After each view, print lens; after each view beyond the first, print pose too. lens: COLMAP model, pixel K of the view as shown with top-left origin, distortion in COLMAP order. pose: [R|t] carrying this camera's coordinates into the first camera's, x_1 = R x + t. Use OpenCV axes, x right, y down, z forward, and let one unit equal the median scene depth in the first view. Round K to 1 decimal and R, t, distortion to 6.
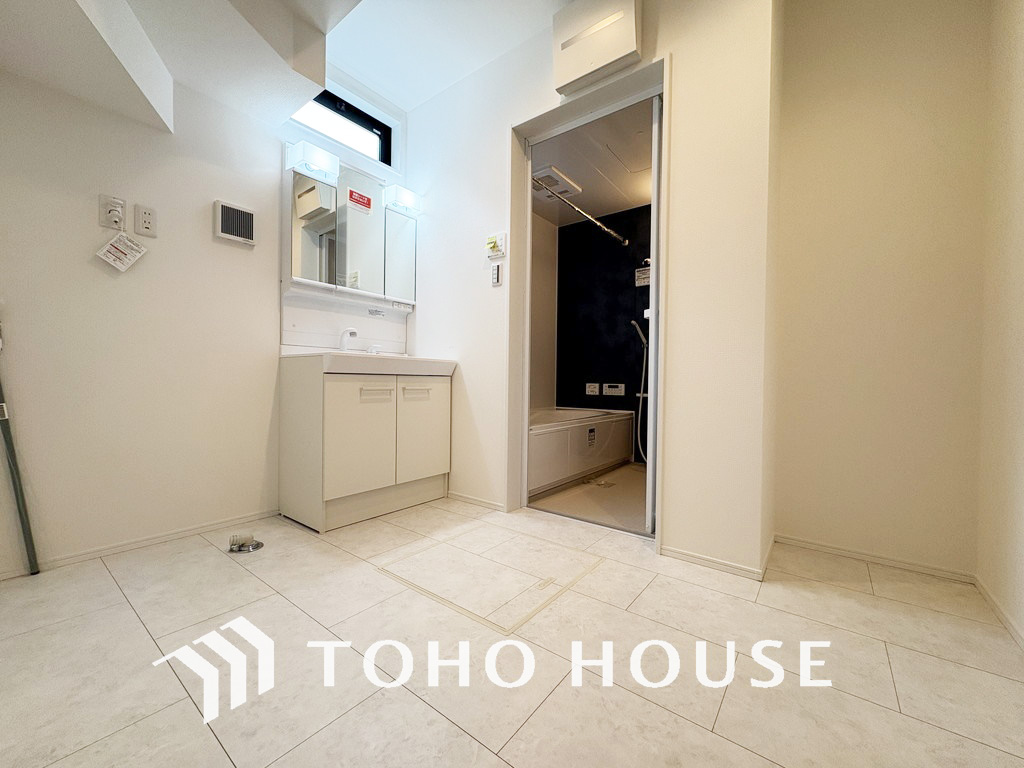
lens RADIAL K [[410.4, 0, 514.3], [0, 410.4, 381.9], [0, 0, 1]] dist [0.000872, -0.000197]
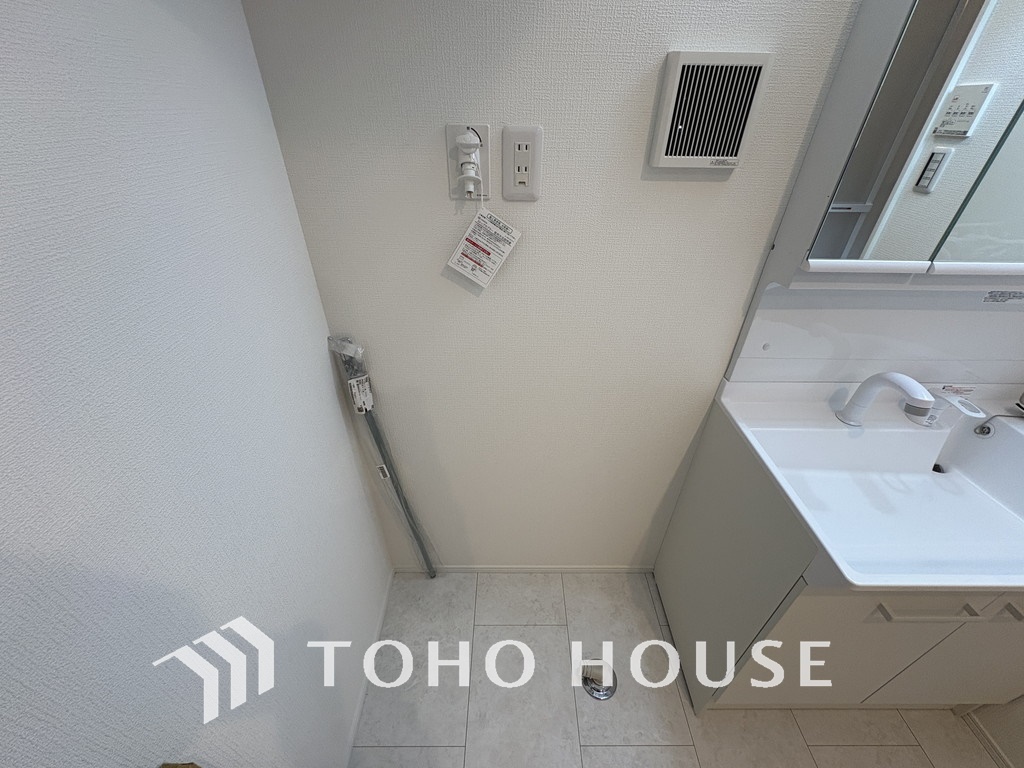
lens RADIAL K [[410.4, 0, 514.7], [0, 410.4, 382.5], [0, 0, 1]] dist [0.000872, -0.000197]
pose [[0.617847, 0.441862, -0.650402, -0.452626], [-0.008004, 0.830661, 0.556721, -0.400018], [0.786257, -0.338763, 0.516758, 0.612742]]
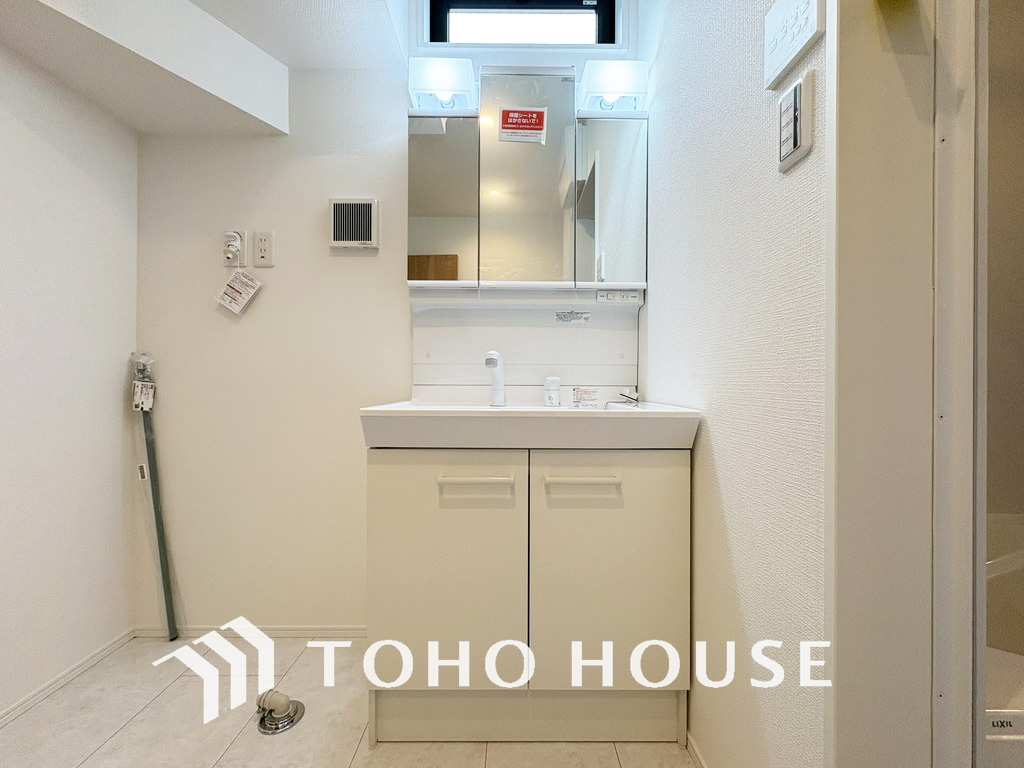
lens RADIAL K [[410.4, 0, 514.0], [0, 410.4, 383.7], [0, 0, 1]] dist [0.000872, -0.000197]
pose [[0.613924, -0.011156, -0.789286, 0.071881], [0.001796, 0.999917, -0.012736, -0.094131], [0.789363, 0.006401, 0.613894, 0.802045]]
